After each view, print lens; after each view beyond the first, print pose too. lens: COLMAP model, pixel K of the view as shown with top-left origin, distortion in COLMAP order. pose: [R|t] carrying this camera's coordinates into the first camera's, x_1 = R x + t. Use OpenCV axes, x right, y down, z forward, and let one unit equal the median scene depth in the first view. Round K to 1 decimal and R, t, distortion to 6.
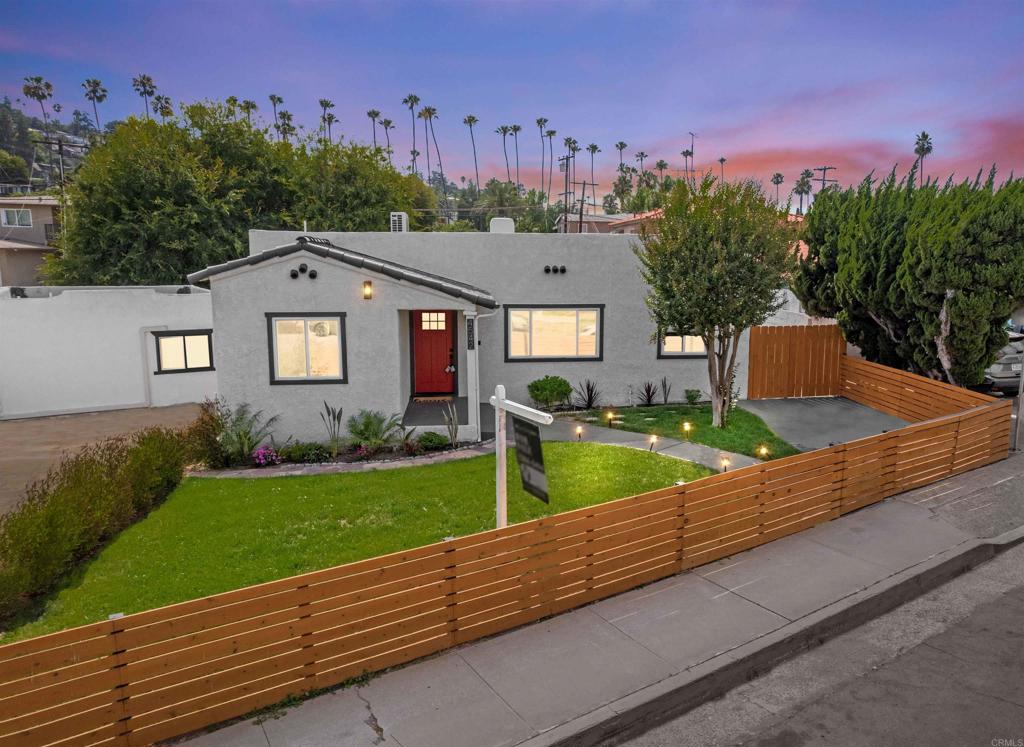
lens RADIAL K [[719.1, 0, 564.4], [0, 719.1, 374.6], [0, 0, 1]] dist [-0.079586, 0.072441]
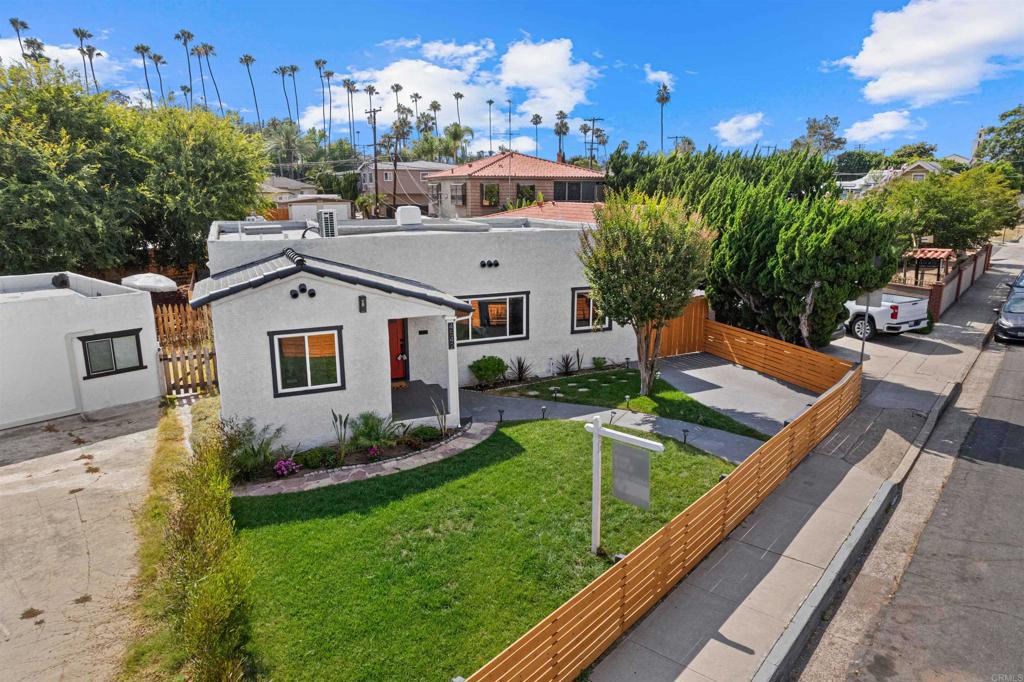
lens RADIAL K [[655.9, 0, 515.3], [0, 655.9, 343.1], [0, 0, 1]] dist [-0.080743, 0.075068]
pose [[0.964007, -0.069092, 0.256745, -0.288779], [0.049926, 0.995508, 0.080441, -0.118930], [-0.261149, -0.064727, 0.963126, -0.023511]]
